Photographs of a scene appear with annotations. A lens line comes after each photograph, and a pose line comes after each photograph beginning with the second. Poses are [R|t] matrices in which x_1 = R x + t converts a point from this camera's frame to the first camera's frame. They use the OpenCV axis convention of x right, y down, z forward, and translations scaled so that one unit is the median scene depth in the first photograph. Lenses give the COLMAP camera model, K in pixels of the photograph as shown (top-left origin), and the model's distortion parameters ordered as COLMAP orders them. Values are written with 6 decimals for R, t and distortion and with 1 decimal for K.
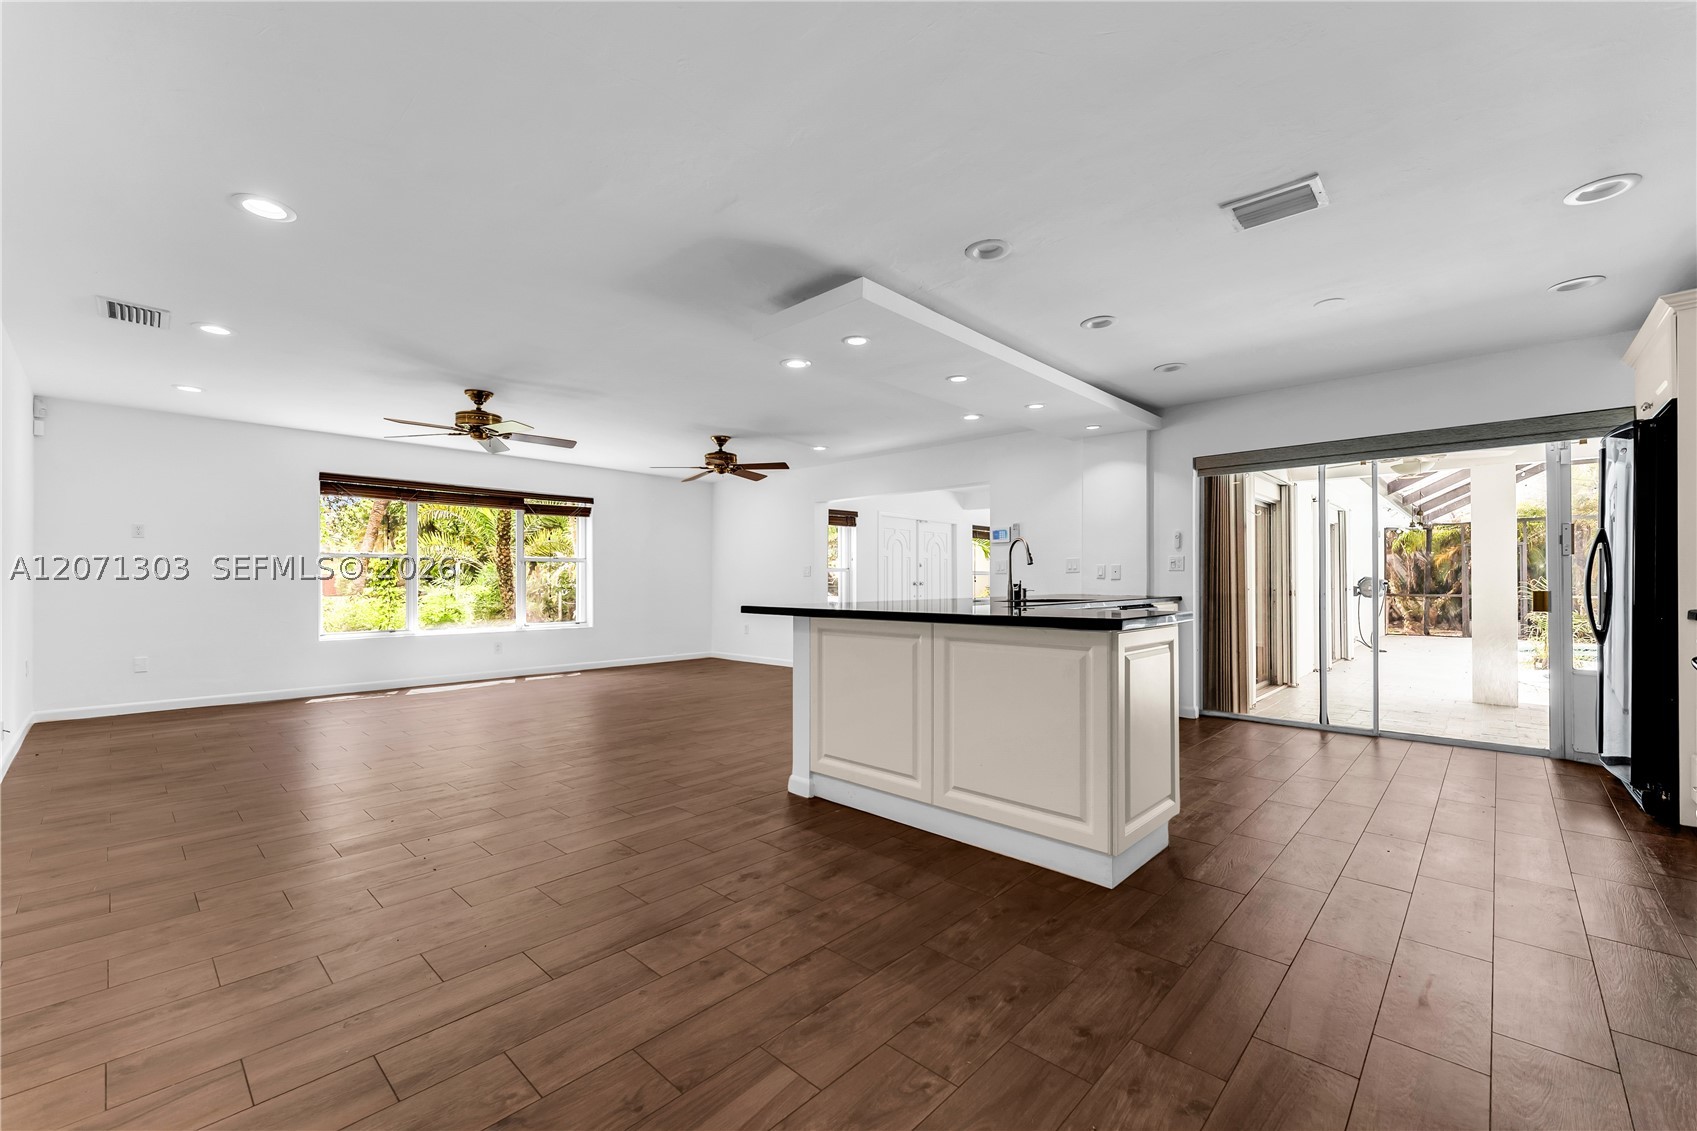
lens RADIAL K [[692.1, 0, 839.1], [0, 692.1, 572.3], [0, 0, 1]] dist [0.007472, -0.000299]
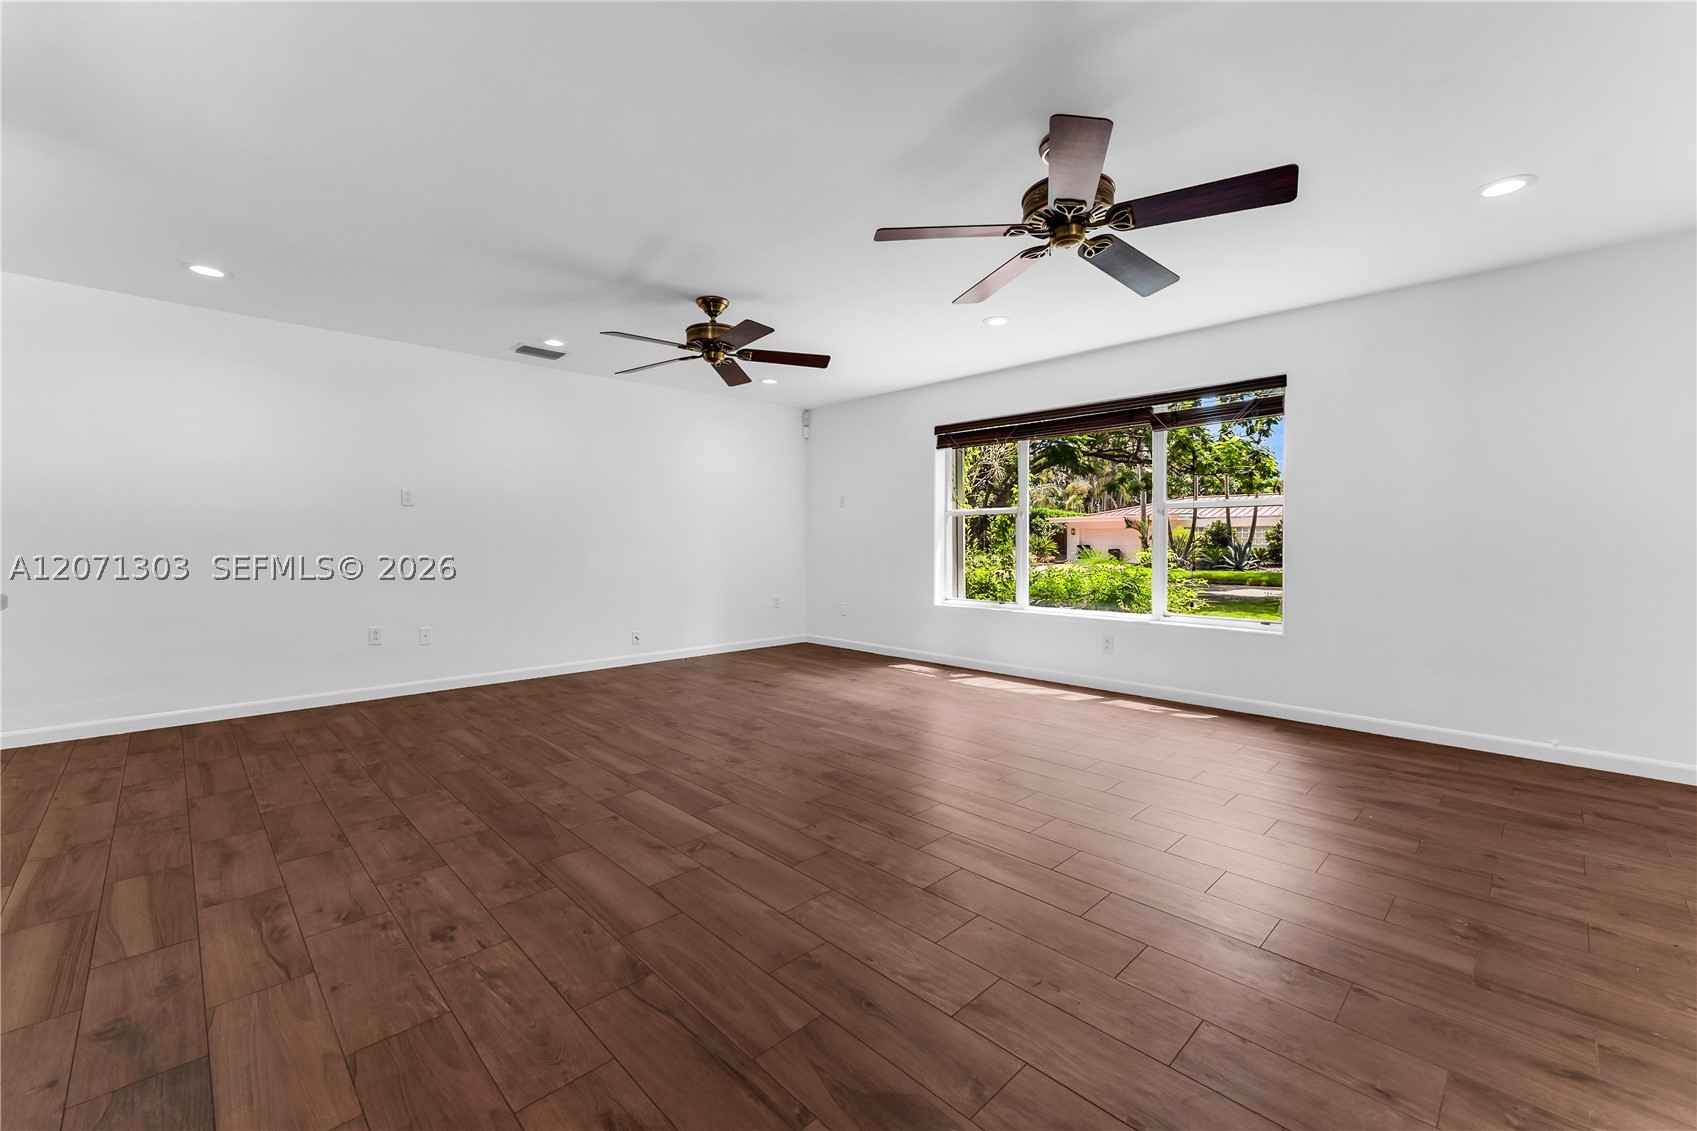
lens RADIAL K [[694.1, 0, 849.2], [0, 694.1, 552.4], [0, 0, 1]] dist [0.003023, -0.000058]
pose [[-0.035194, 0.017726, -0.999223, 0.340161], [0.012390, 0.999774, 0.017299, 0.014488], [0.999304, -0.011771, -0.035406, 1.567690]]
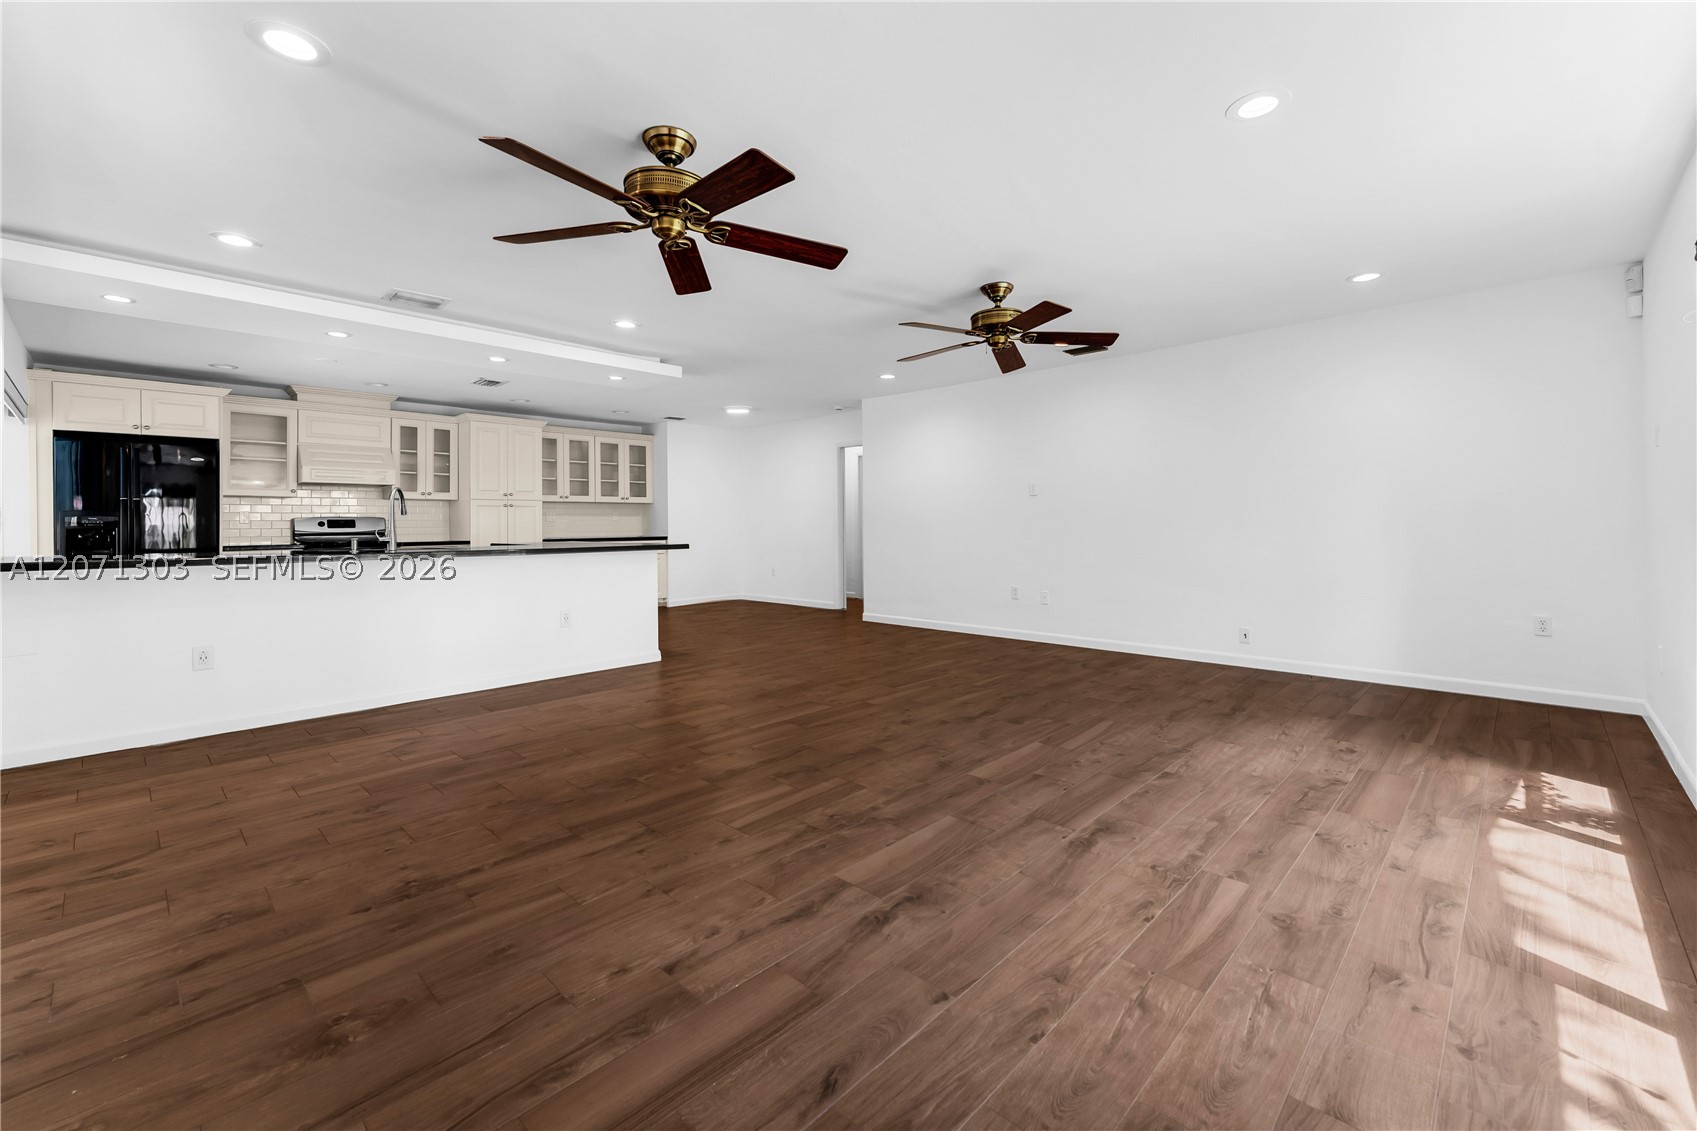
lens RADIAL K [[711.2, 0, 840.7], [0, 711.2, 515.0], [0, 0, 1]] dist [0.013423, -0.004274]
pose [[-0.999886, 0.009649, 0.011634, -0.465898], [0.009311, 0.999542, -0.028779, 0.031021], [-0.011907, -0.028668, -0.999518, 2.405178]]
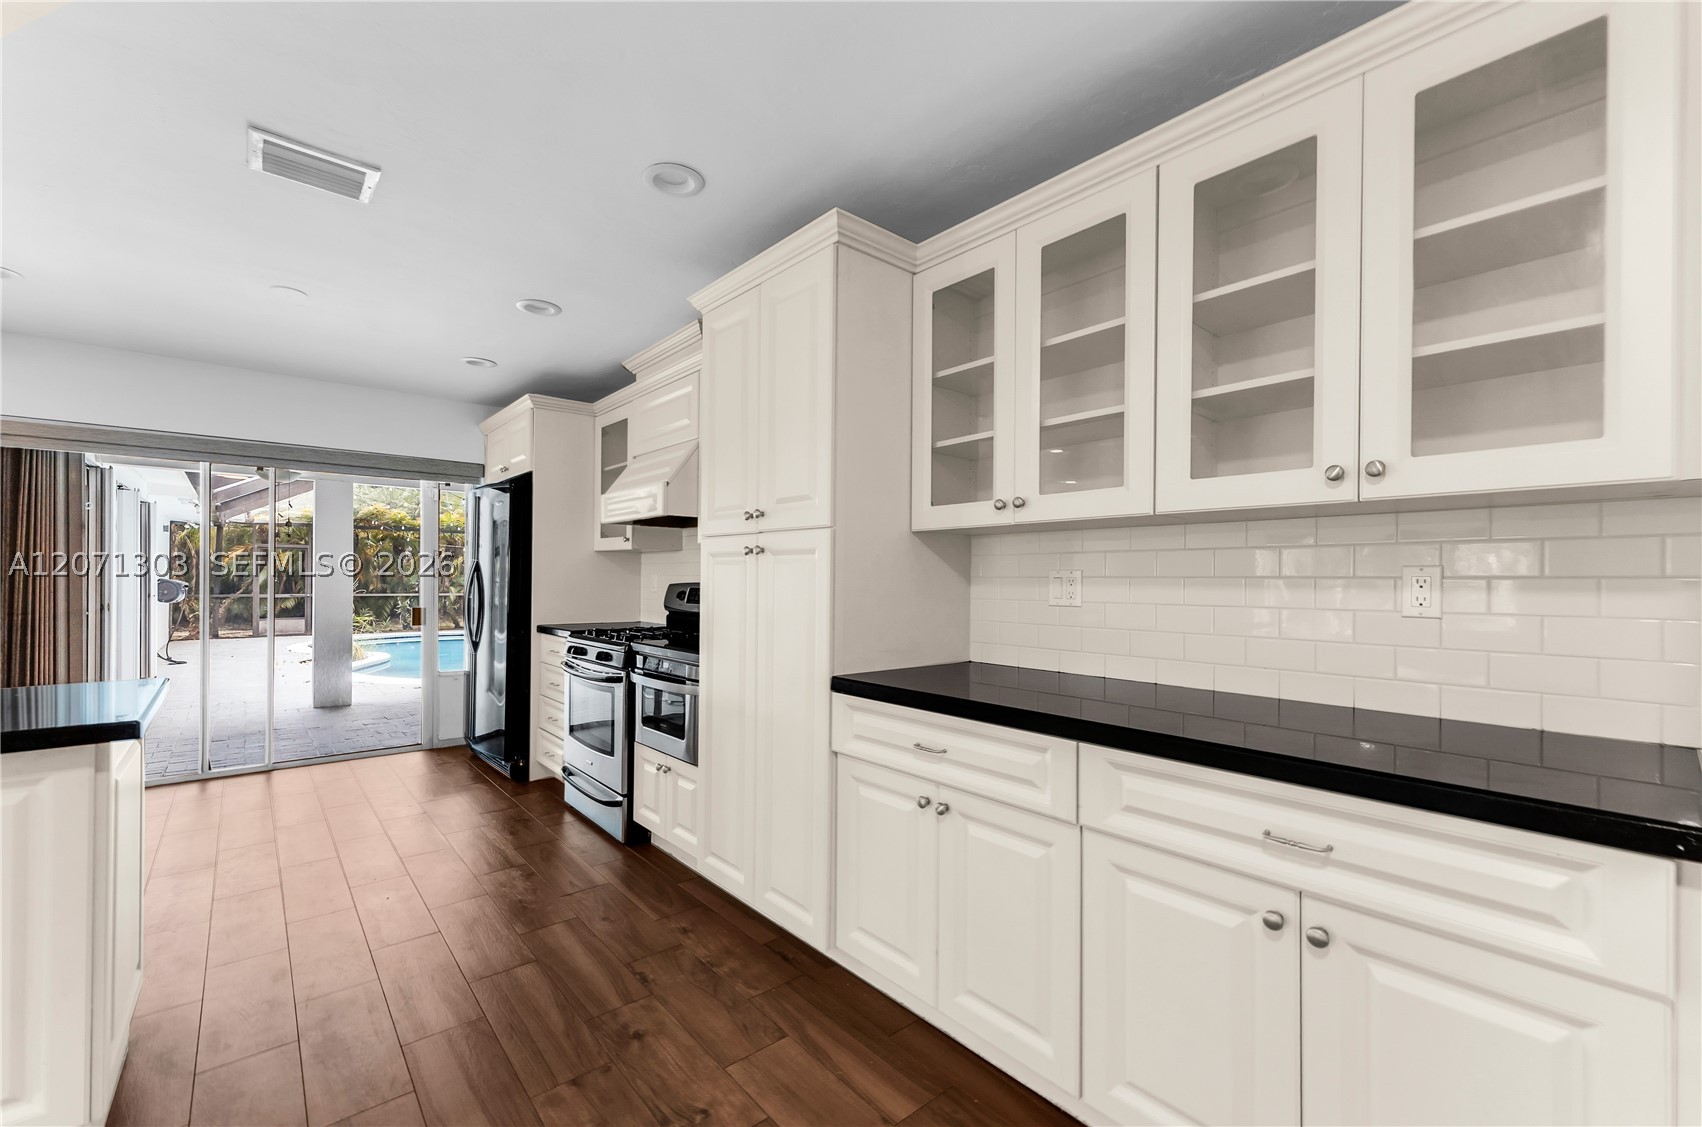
lens RADIAL K [[698.3, 0, 847.5], [0, 698.3, 572.6], [0, 0, 1]] dist [0.001689, -0.000036]
pose [[0.102926, 0.011847, 0.994618, -0.083454], [-0.022639, 0.999698, -0.009565, -0.041176], [-0.994431, -0.021533, 0.103163, 0.195485]]
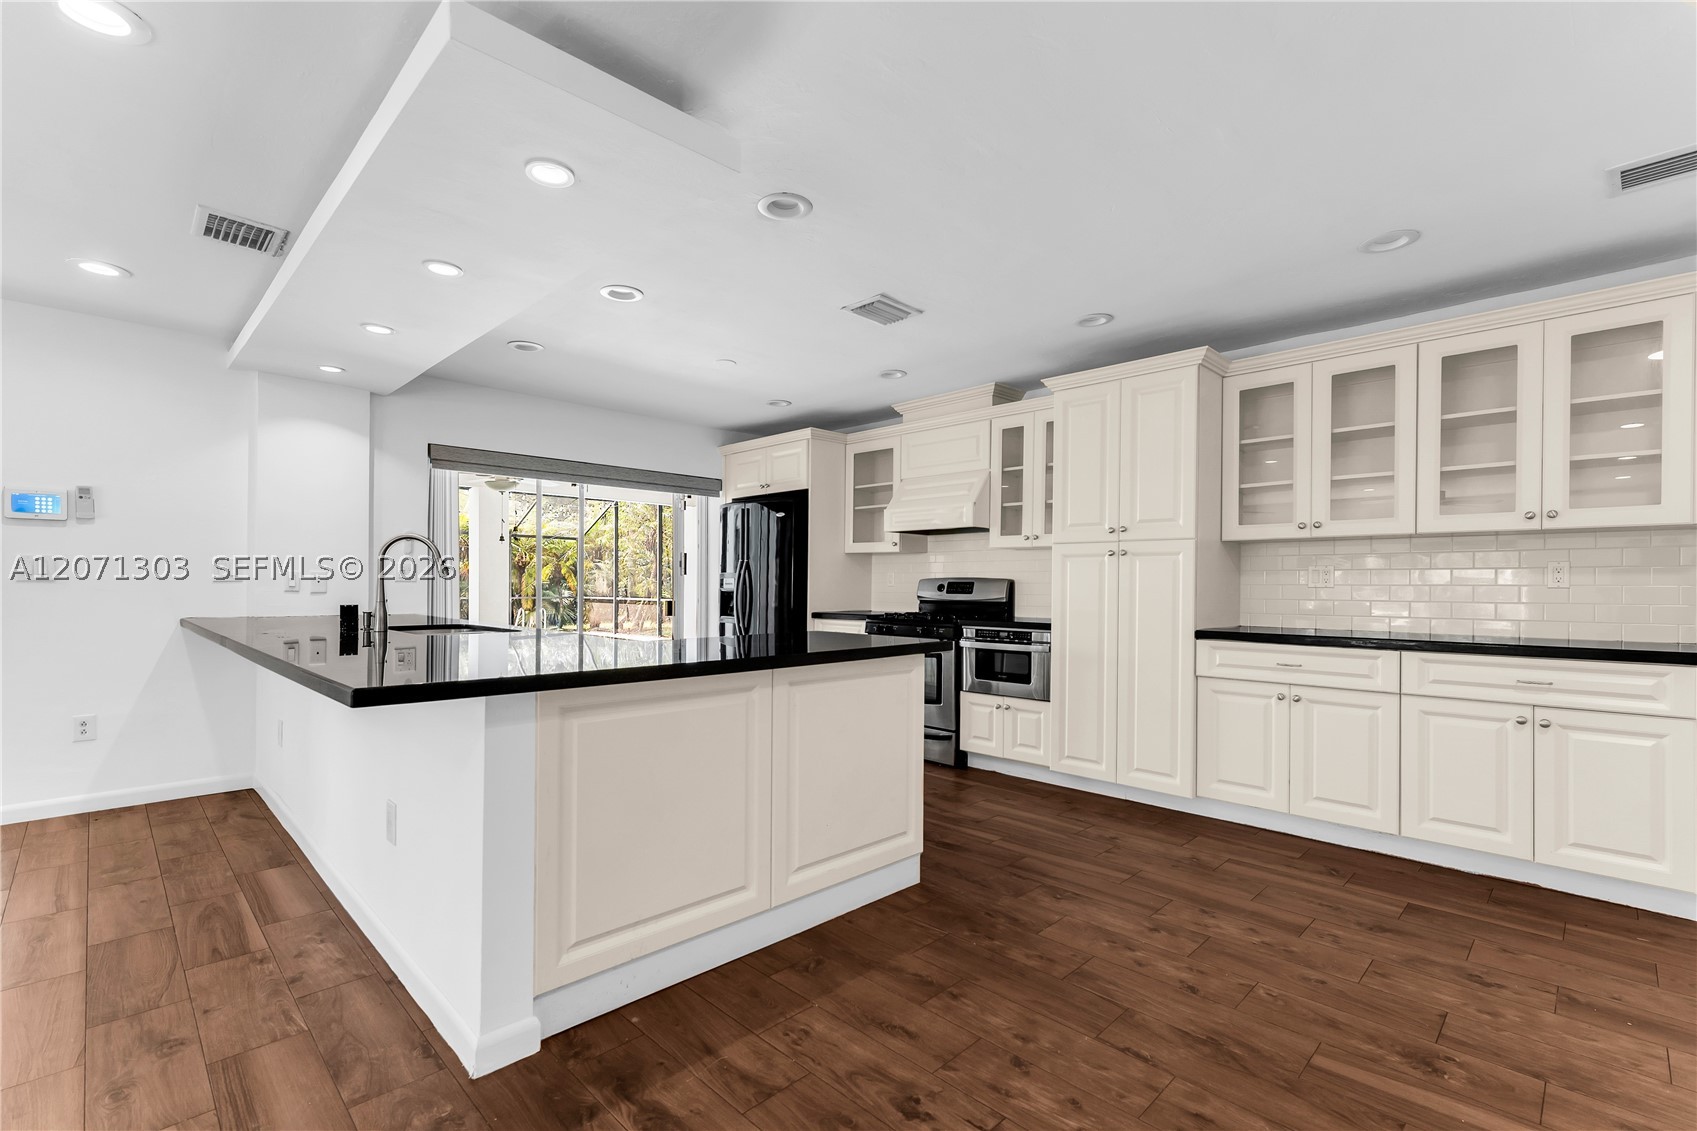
lens RADIAL K [[757.4, 0, 846.2], [0, 757.4, 581.9], [0, 0, 1]] dist [0.002857, 0.000193]
pose [[0.027705, 0.005863, 0.999599, -0.520524], [-0.021107, 0.999763, -0.005279, -0.012029], [-0.999393, -0.020953, 0.027822, 0.683564]]
